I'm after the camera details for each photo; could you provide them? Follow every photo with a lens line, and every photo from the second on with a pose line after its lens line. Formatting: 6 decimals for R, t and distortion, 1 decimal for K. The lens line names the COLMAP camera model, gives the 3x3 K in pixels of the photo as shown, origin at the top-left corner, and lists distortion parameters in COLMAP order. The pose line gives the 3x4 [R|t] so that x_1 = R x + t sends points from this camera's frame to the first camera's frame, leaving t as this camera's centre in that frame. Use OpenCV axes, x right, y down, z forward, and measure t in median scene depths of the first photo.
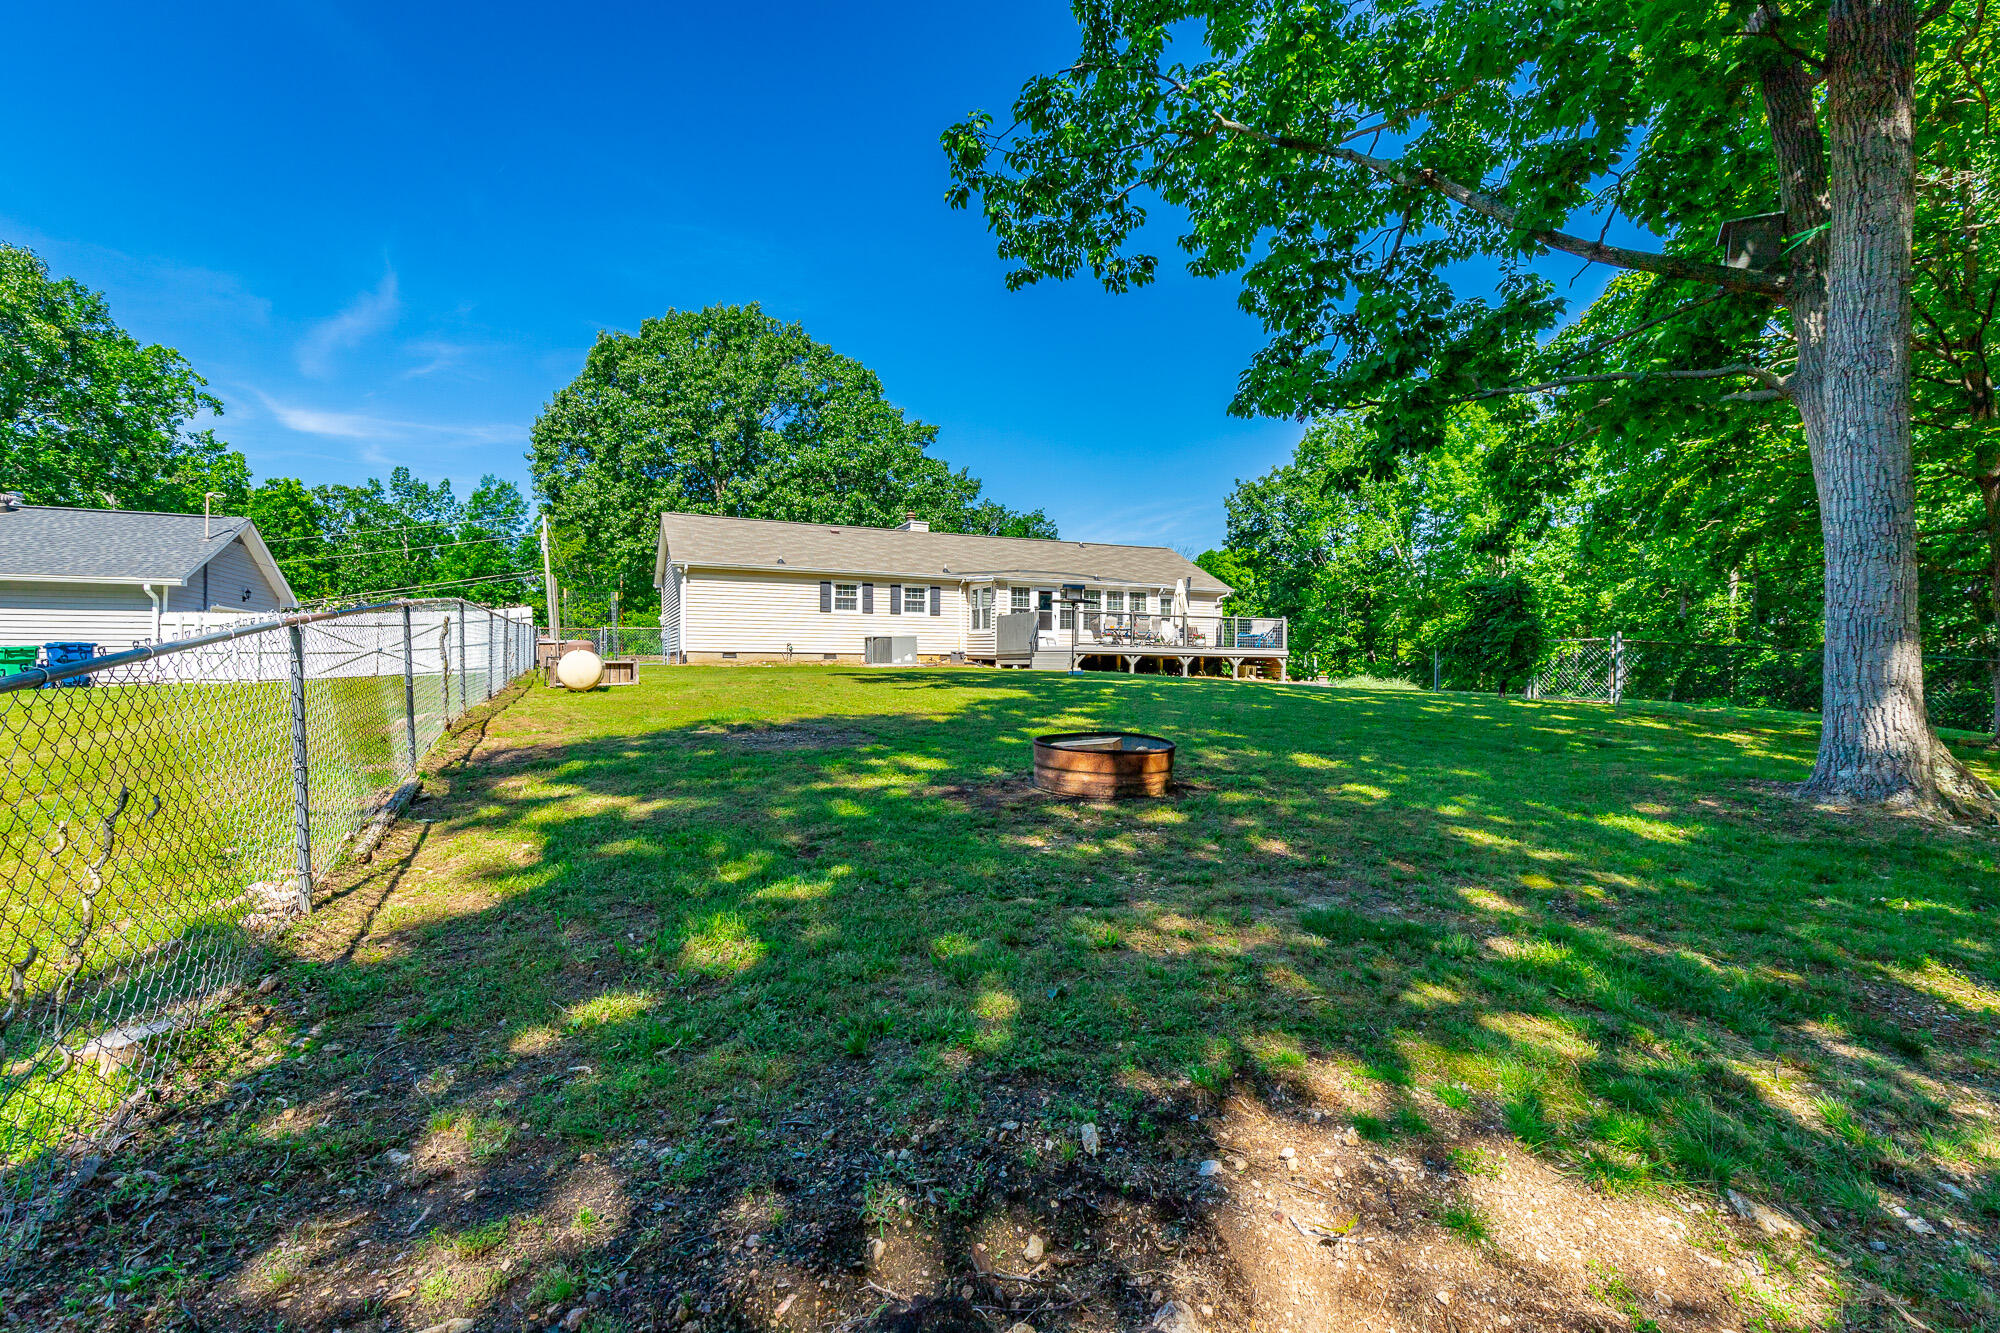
lens RADIAL K [[897.1, 0, 1015.6], [0, 897.1, 663.2], [0, 0, 1]] dist [0.002633, 0.000094]
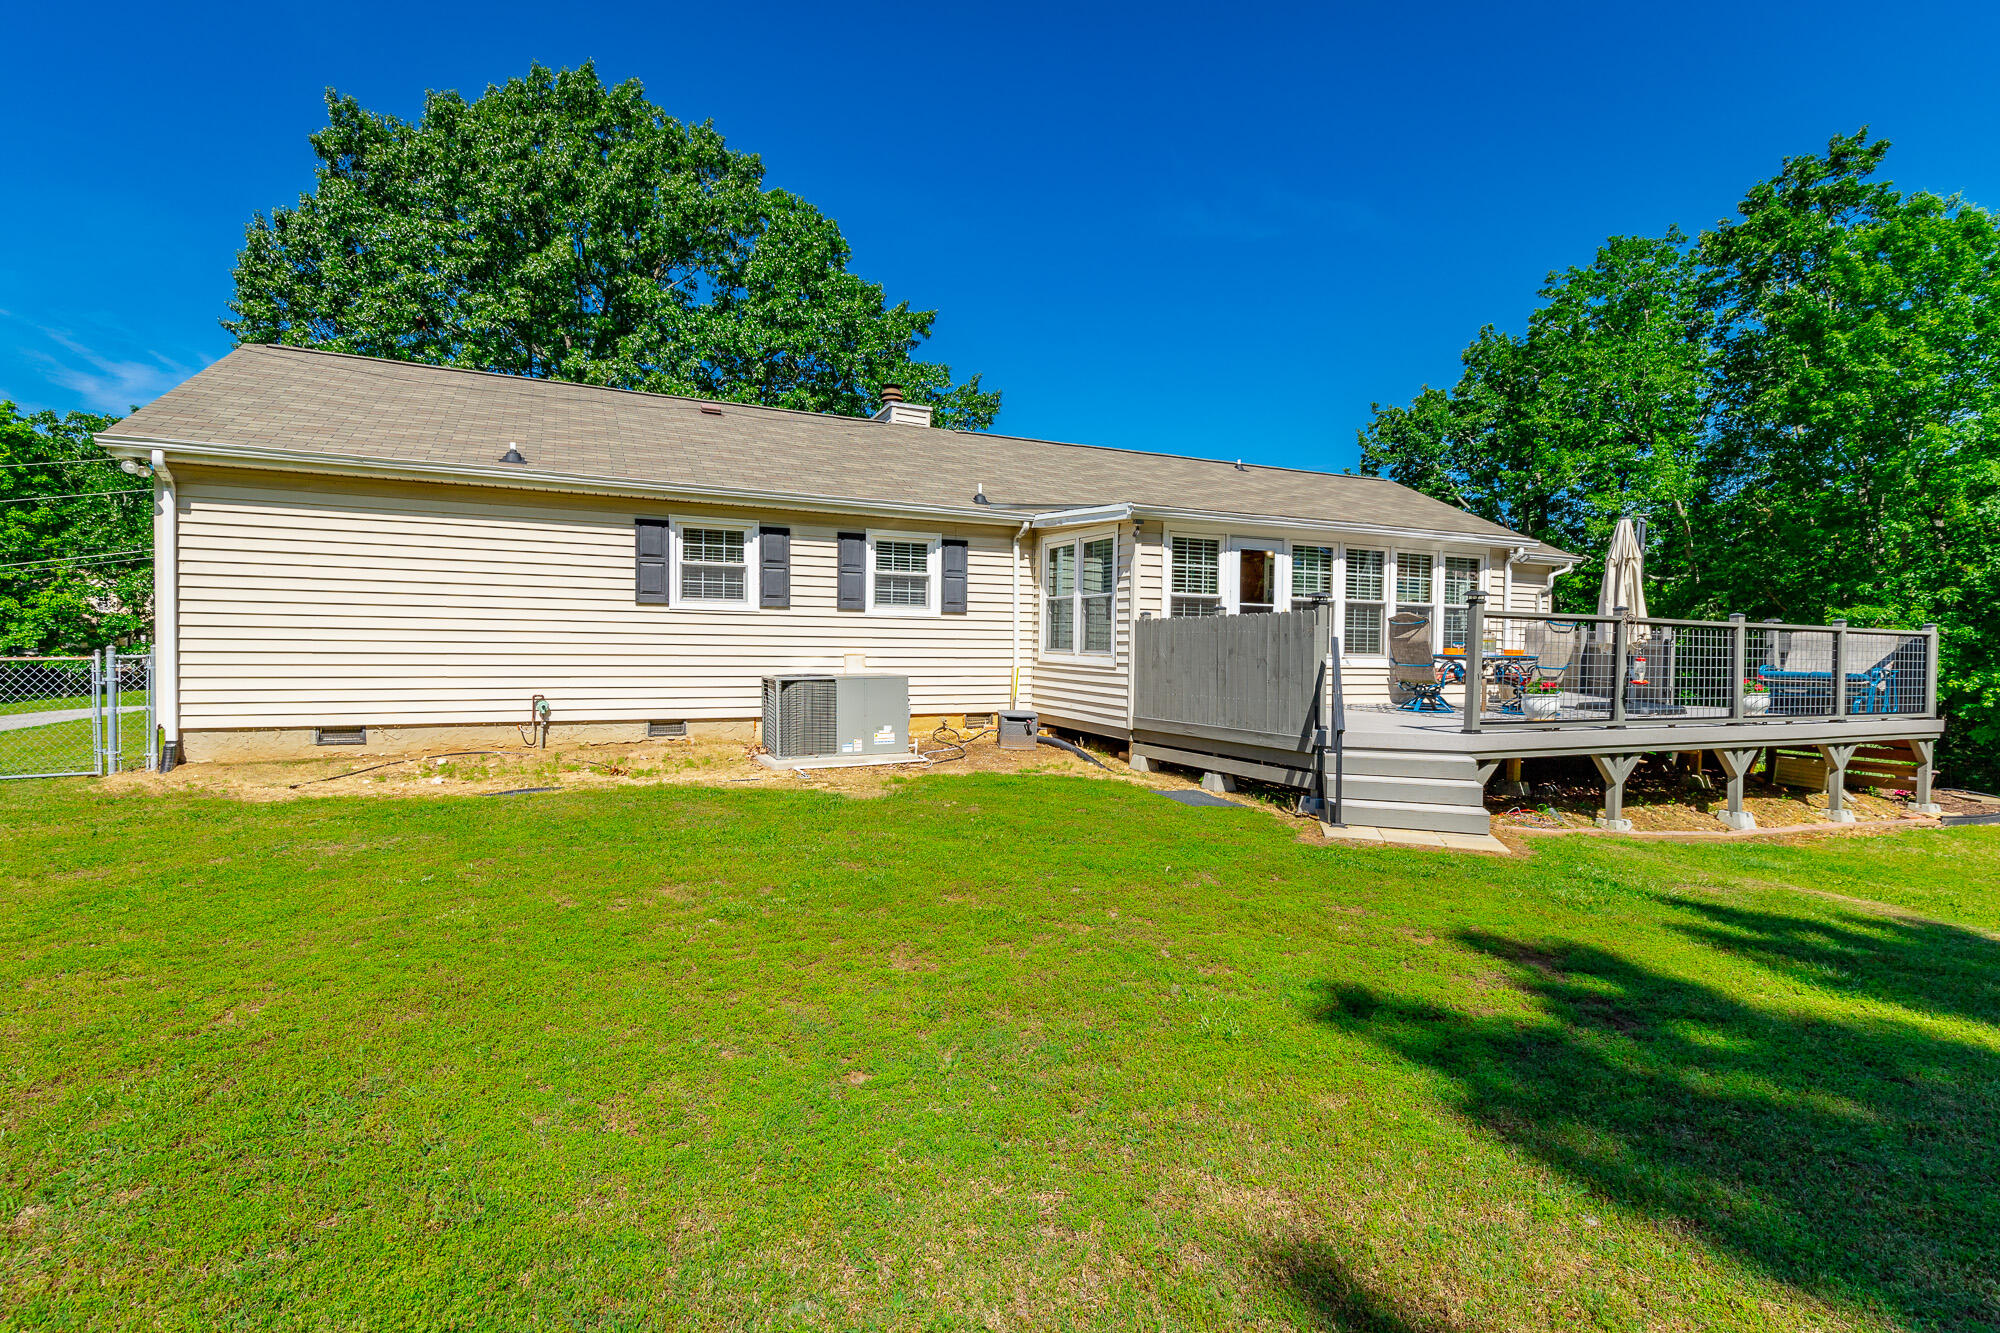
lens RADIAL K [[910.8, 0, 993.9], [0, 910.8, 669.2], [0, 0, 1]] dist [0.005675, -0.000628]
pose [[0.999972, 0.005623, -0.004864, -0.071835], [-0.005506, 0.999700, 0.023855, -0.039660], [0.004997, -0.023828, 0.999704, 0.617407]]
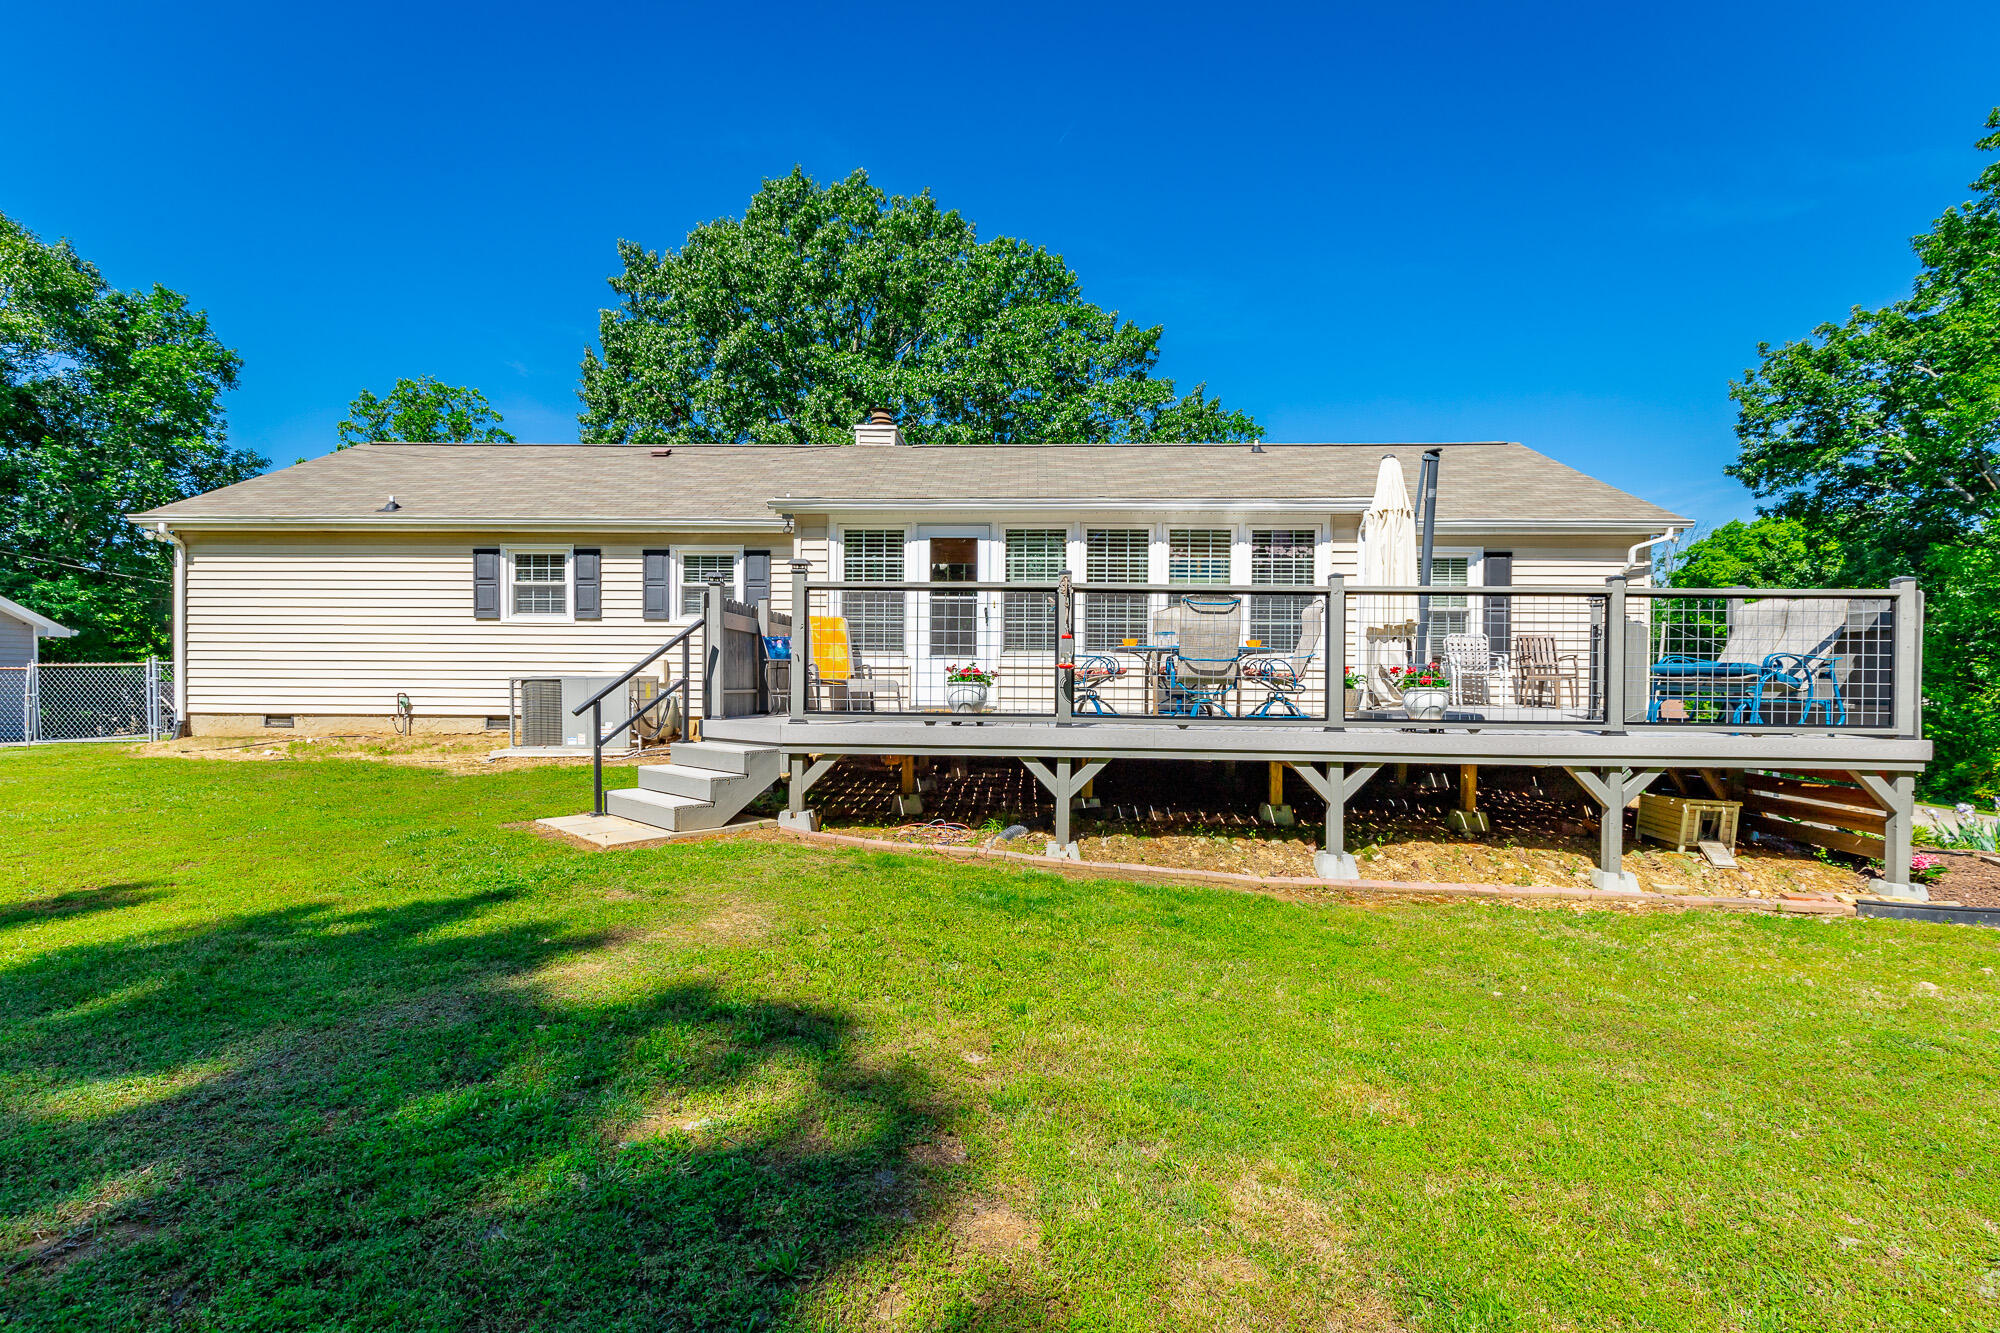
lens RADIAL K [[910.8, 0, 1023.0], [0, 910.8, 691.9], [0, 0, 1]] dist [0.005675, -0.000628]
pose [[0.896471, 0.005394, -0.443070, 0.203897], [-0.000240, 0.999932, 0.011688, -0.026918], [0.443103, -0.010371, 0.896411, 0.698236]]
